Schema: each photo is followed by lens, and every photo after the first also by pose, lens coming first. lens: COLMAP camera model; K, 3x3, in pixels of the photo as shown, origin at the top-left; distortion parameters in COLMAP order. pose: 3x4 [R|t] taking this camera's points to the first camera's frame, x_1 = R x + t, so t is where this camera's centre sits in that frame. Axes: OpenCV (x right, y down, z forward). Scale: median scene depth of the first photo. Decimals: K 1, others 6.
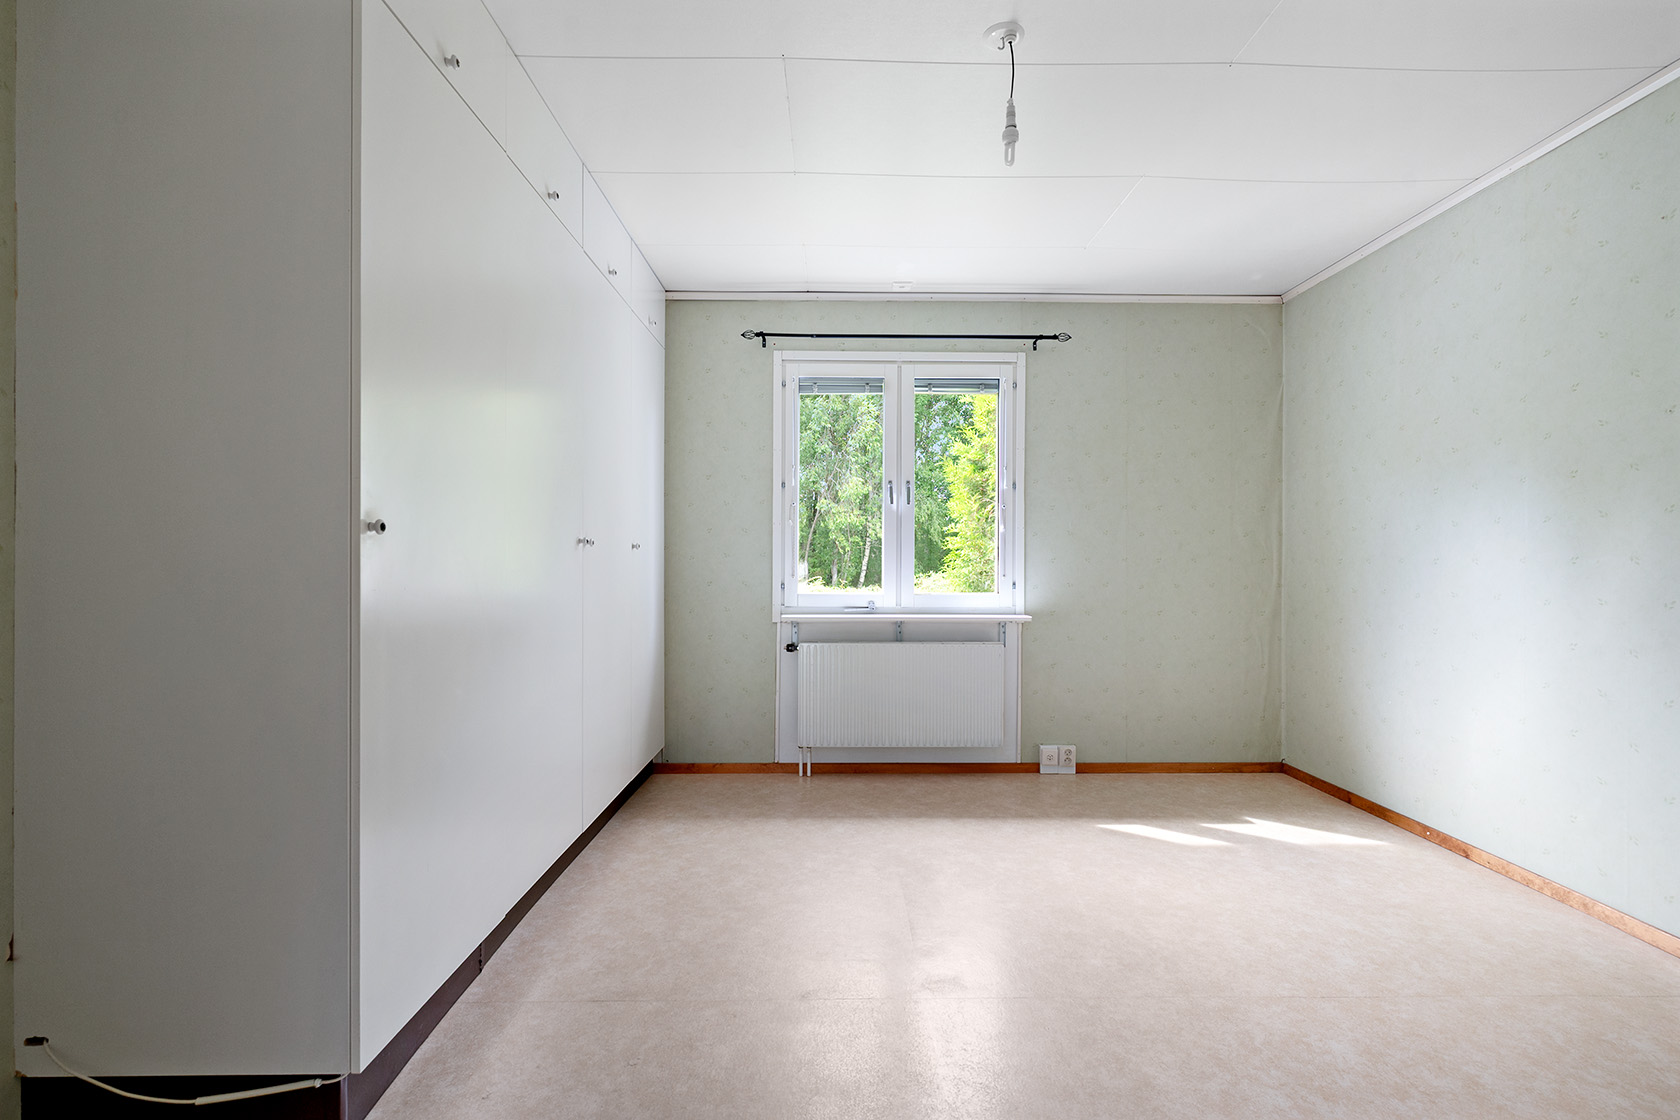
lens RADIAL K [[751.5, 0, 832.8], [0, 751.5, 563.9], [0, 0, 1]] dist [-0.003251, -0.000445]
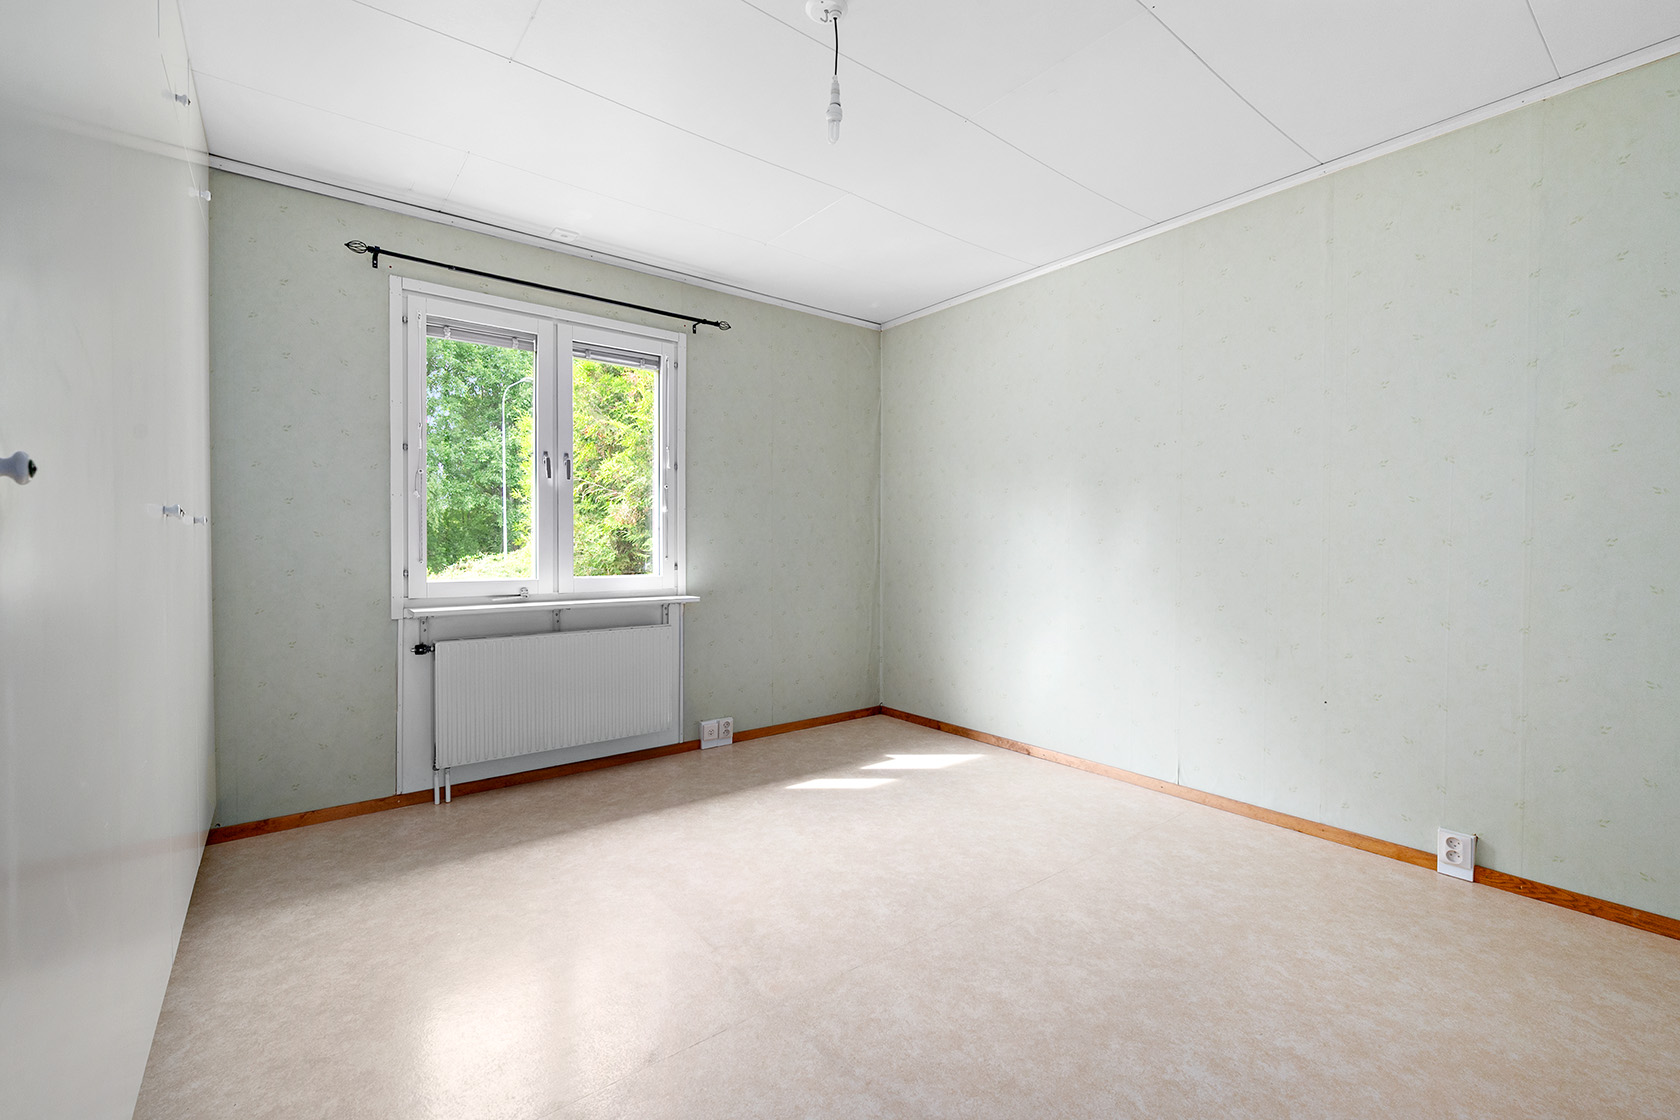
lens RADIAL K [[712.6, 0, 843.6], [0, 712.6, 558.7], [0, 0, 1]] dist [-0.006756, 0.000339]
pose [[0.790639, -0.014318, 0.612115, -0.162551], [0.002638, 0.999797, 0.019978, -0.000213], [-0.612277, -0.014181, 0.790516, 0.116987]]
